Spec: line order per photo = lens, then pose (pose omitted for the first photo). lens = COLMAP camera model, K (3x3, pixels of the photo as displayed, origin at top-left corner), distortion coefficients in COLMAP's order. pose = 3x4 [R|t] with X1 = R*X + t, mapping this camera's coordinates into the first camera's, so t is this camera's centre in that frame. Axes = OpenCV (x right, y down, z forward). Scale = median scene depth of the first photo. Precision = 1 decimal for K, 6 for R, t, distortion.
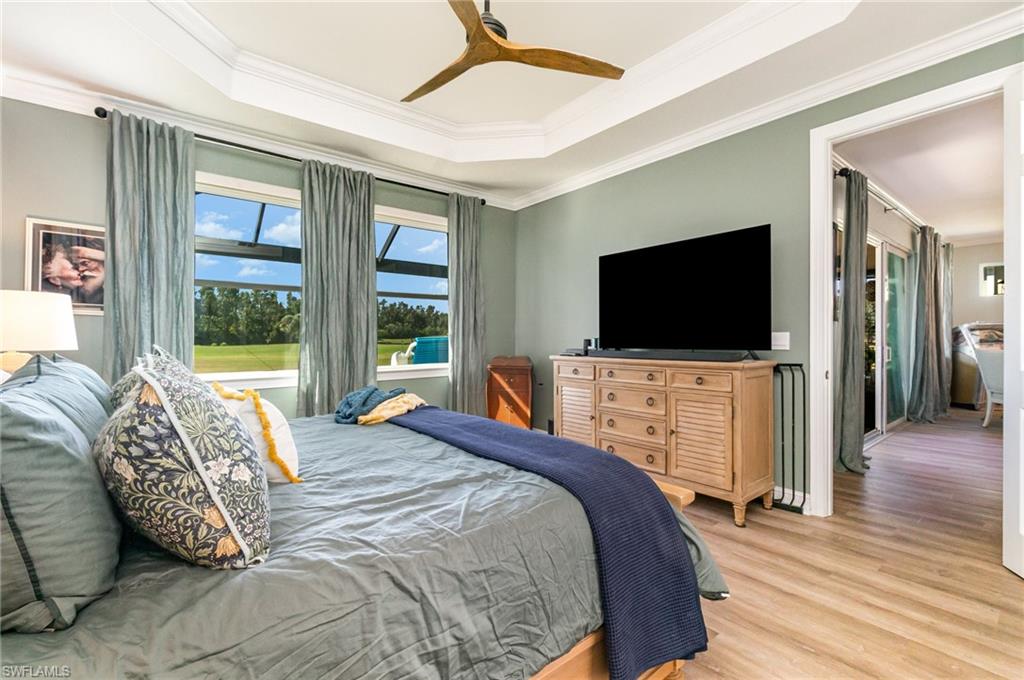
lens RADIAL K [[444.8, 0, 507.8], [0, 444.8, 337.5], [0, 0, 1]] dist [-0.005404, 0.001065]
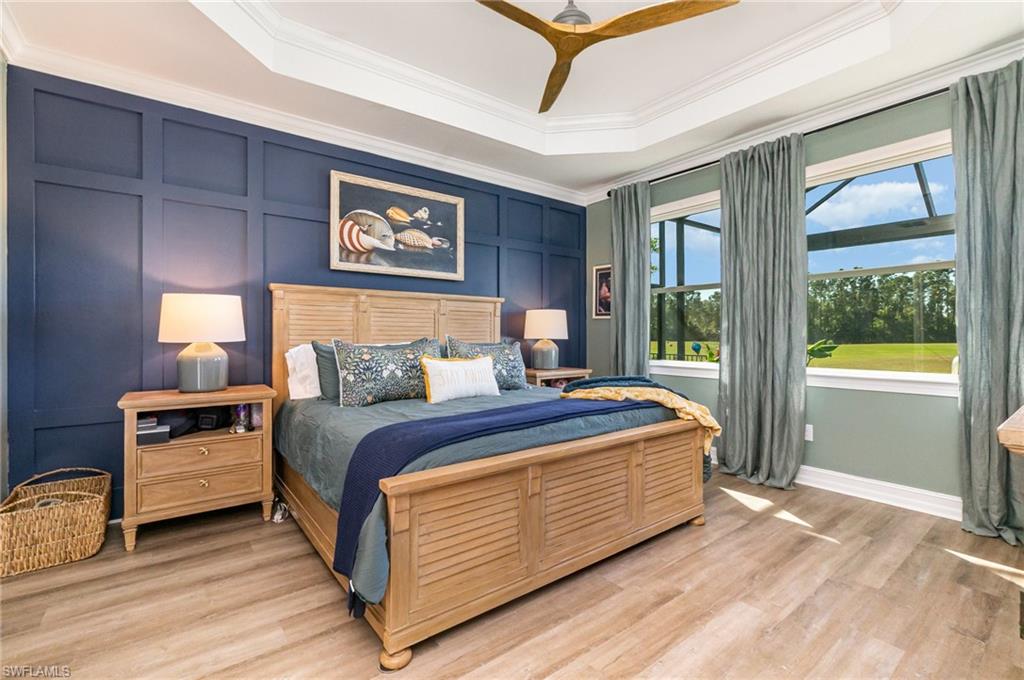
lens RADIAL K [[444.8, 0, 510.4], [0, 444.8, 333.9], [0, 0, 1]] dist [-0.005404, 0.001065]
pose [[-0.014888, -0.001919, -0.999887, 0.535683], [-0.001889, 0.999996, -0.001891, 0.006895], [0.999887, 0.001861, -0.014891, 0.494655]]
